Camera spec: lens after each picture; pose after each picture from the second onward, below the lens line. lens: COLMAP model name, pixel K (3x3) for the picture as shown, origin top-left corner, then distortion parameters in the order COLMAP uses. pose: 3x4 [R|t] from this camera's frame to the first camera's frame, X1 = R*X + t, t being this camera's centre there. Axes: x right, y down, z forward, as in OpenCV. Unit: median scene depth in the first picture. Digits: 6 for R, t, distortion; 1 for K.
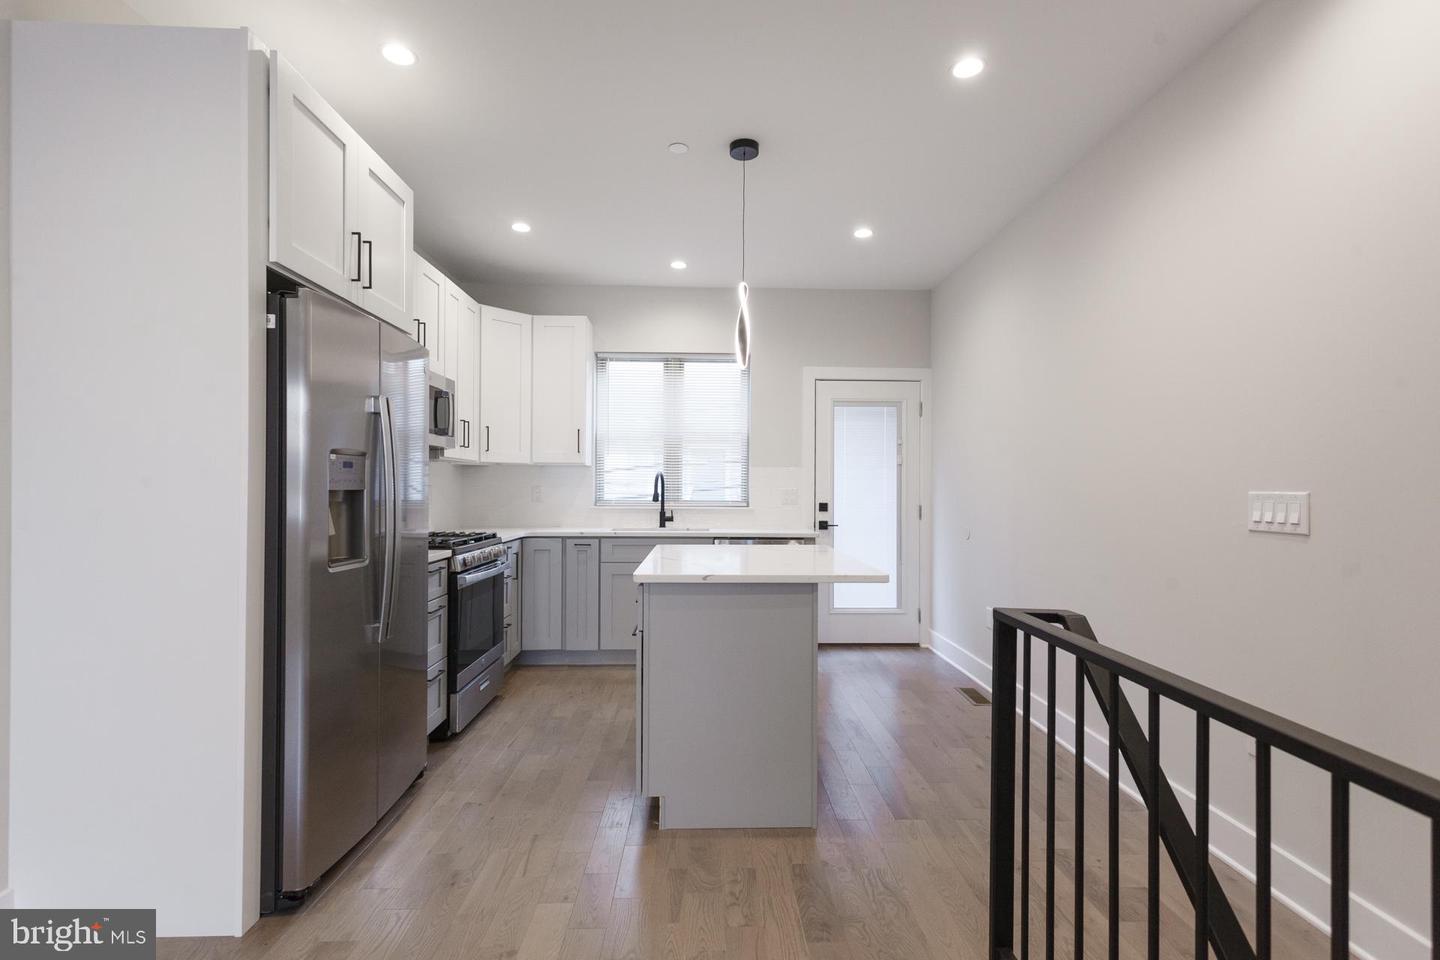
lens RADIAL K [[670.7, 0, 725.1], [0, 670.7, 486.3], [0, 0, 1]] dist [0.005946, -0.000183]
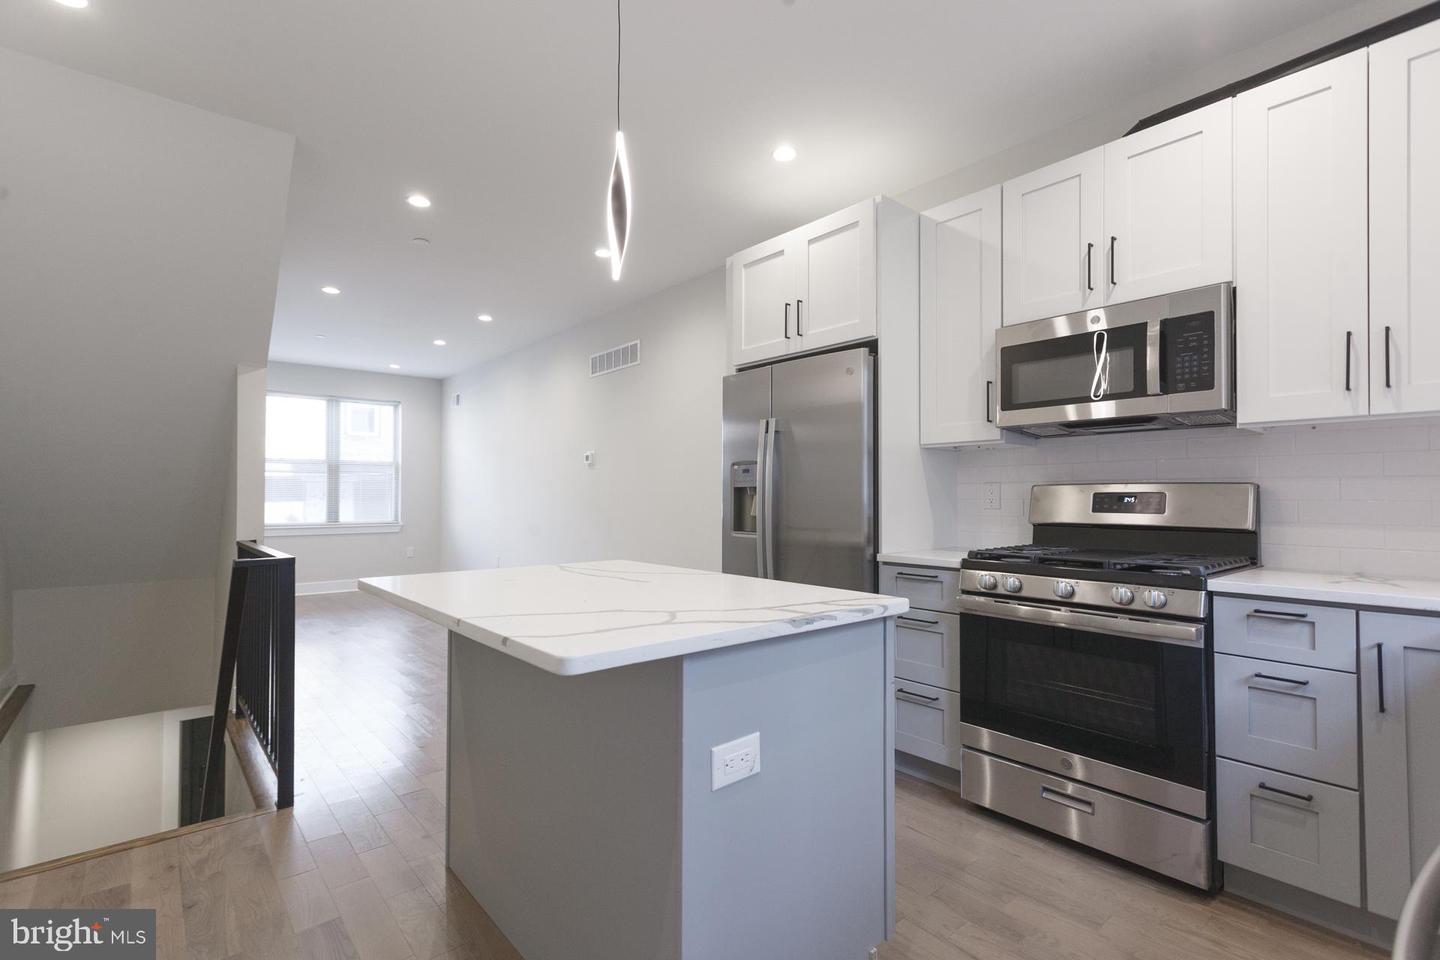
lens RADIAL K [[670.7, 0, 716.2], [0, 670.7, 483.0], [0, 0, 1]] dist [0.005946, -0.000183]
pose [[-0.785816, -0.011310, -0.618357, 0.194353], [0.001743, 0.999788, -0.020501, 0.011736], [0.618458, -0.017188, -0.785630, 0.899360]]
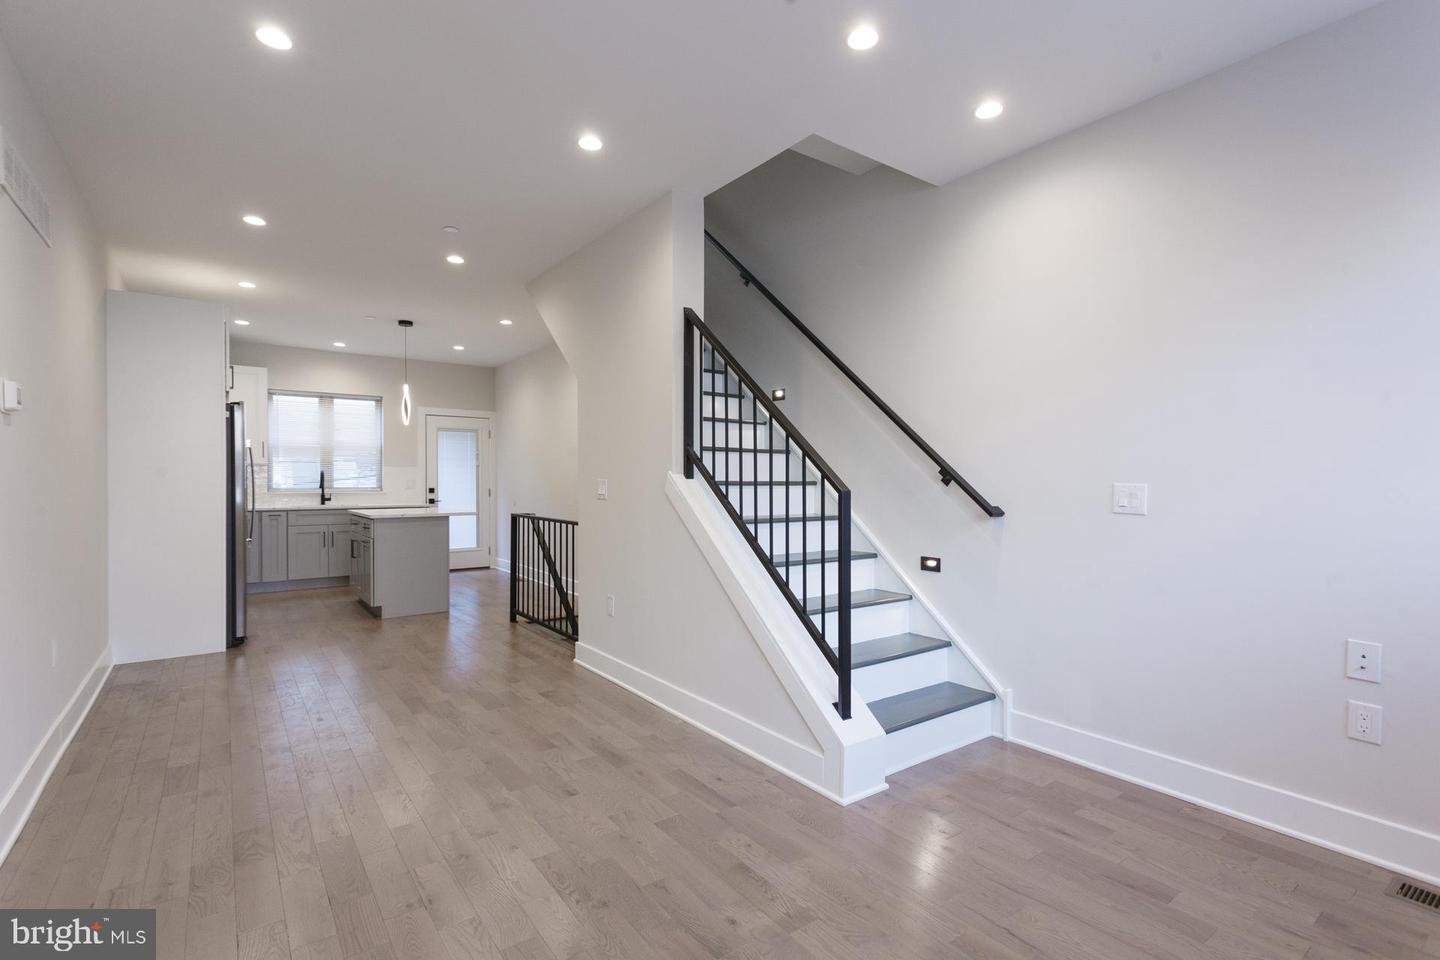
lens RADIAL K [[670.7, 0, 719.6], [0, 670.7, 482.3], [0, 0, 1]] dist [0.005946, -0.000183]
pose [[0.817664, -0.008246, 0.575636, -0.238788], [0.007481, 0.999965, 0.003698, 0.009544], [-0.575646, 0.001282, 0.817698, -0.820252]]
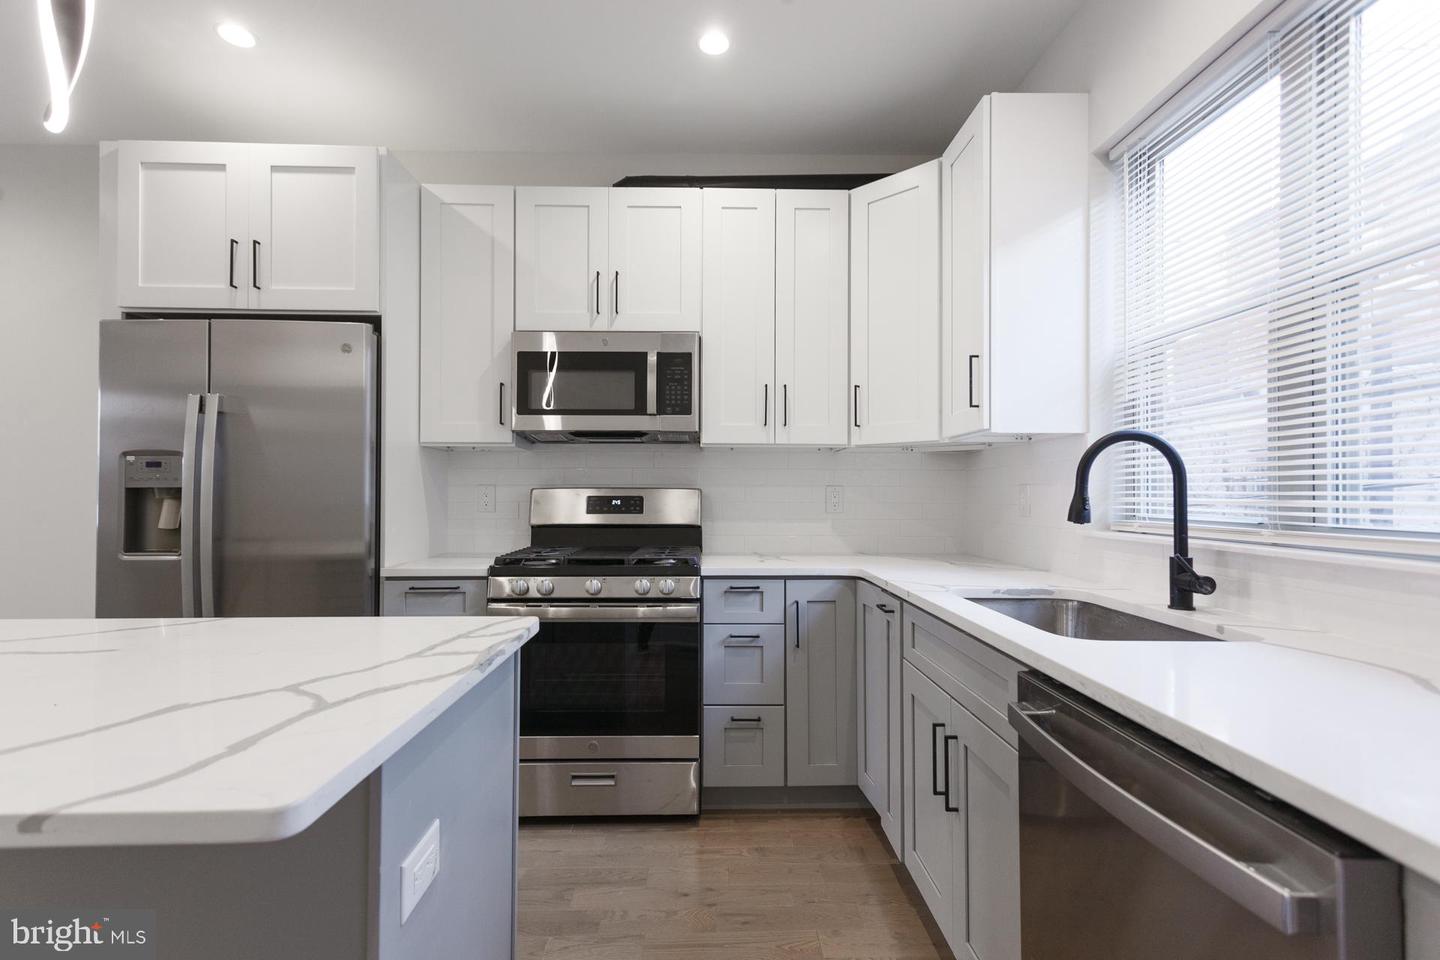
lens RADIAL K [[670.7, 0, 716.6], [0, 670.7, 488.5], [0, 0, 1]] dist [0.005946, -0.000183]
pose [[-0.007847, -0.010431, -0.999915, 0.216756], [0.001963, 0.999944, -0.010446, 0.008355], [0.999967, -0.002045, -0.007826, 0.786748]]
